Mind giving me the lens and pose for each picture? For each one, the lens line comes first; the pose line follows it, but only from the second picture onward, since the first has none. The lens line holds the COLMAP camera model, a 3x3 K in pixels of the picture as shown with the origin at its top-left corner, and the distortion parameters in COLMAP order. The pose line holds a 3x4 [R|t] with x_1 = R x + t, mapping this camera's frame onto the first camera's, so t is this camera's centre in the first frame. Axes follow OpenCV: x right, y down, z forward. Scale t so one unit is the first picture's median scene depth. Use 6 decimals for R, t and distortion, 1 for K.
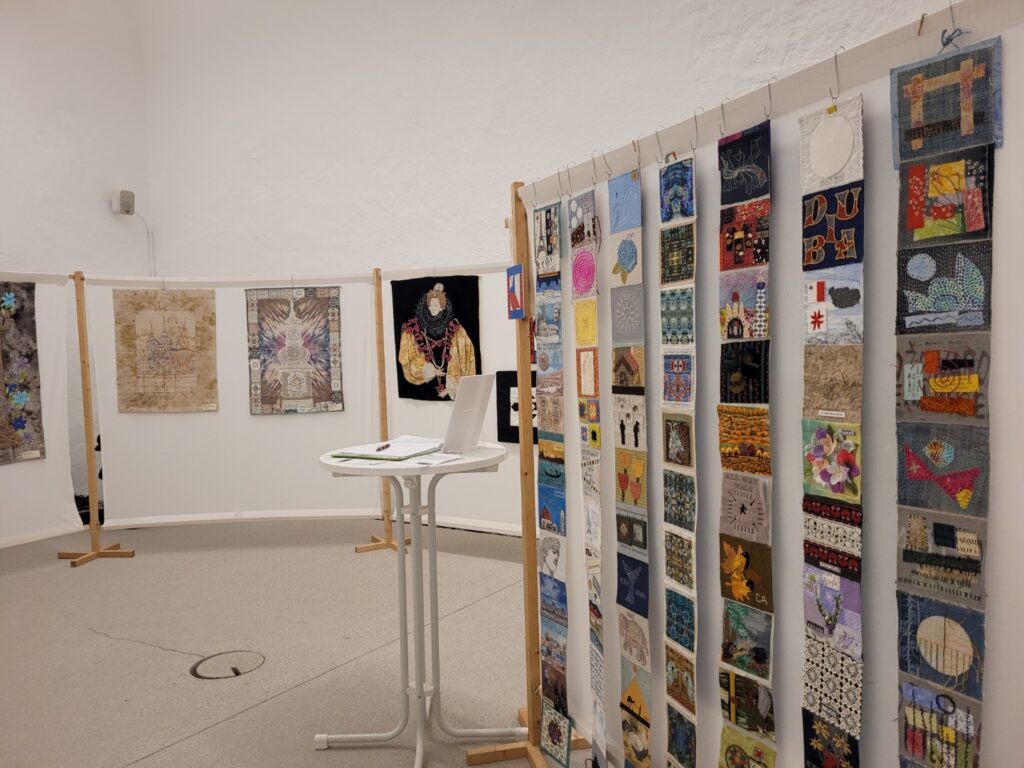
lens RADIAL K [[766.7, 0, 506.4], [0, 766.7, 384.1], [0, 0, 1]] dist [0.051252, -0.041213]
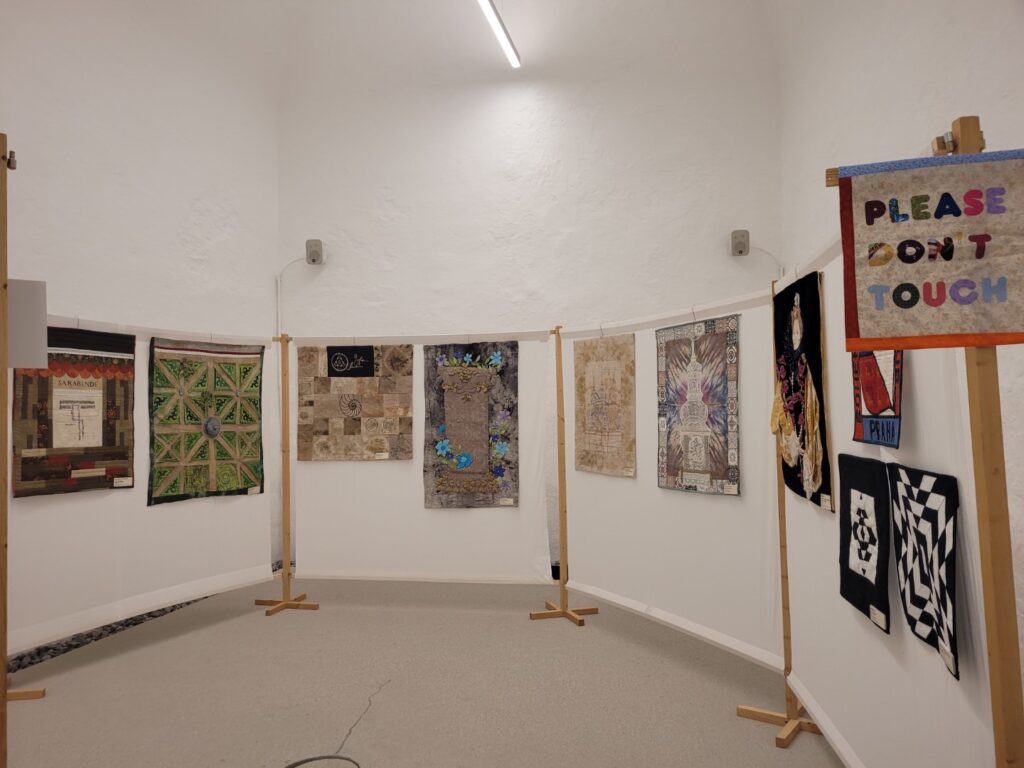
lens RADIAL K [[766.7, 0, 493.6], [0, 766.7, 391.5], [0, 0, 1]] dist [0.051252, -0.041213]
pose [[0.395238, -0.005719, -0.918561, 0.331524], [-0.040974, 0.998876, -0.023850, -0.032594], [0.917665, 0.047064, 0.394559, 0.529081]]
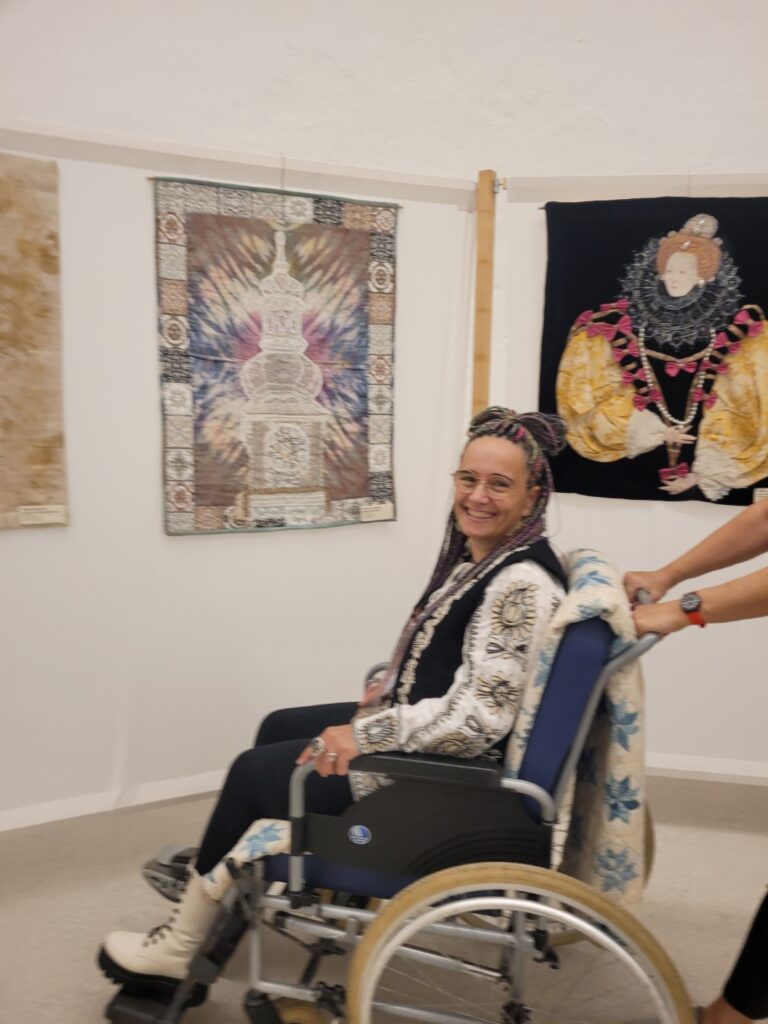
lens RADIAL K [[766.7, 0, 388.1], [0, 766.7, 518.1], [0, 0, 1]] dist [0.051252, -0.041213]
pose [[0.925352, -0.014138, 0.378846, -0.374032], [-0.024060, 0.995100, 0.095903, -0.006111], [-0.378346, -0.097859, 0.920477, 0.623406]]
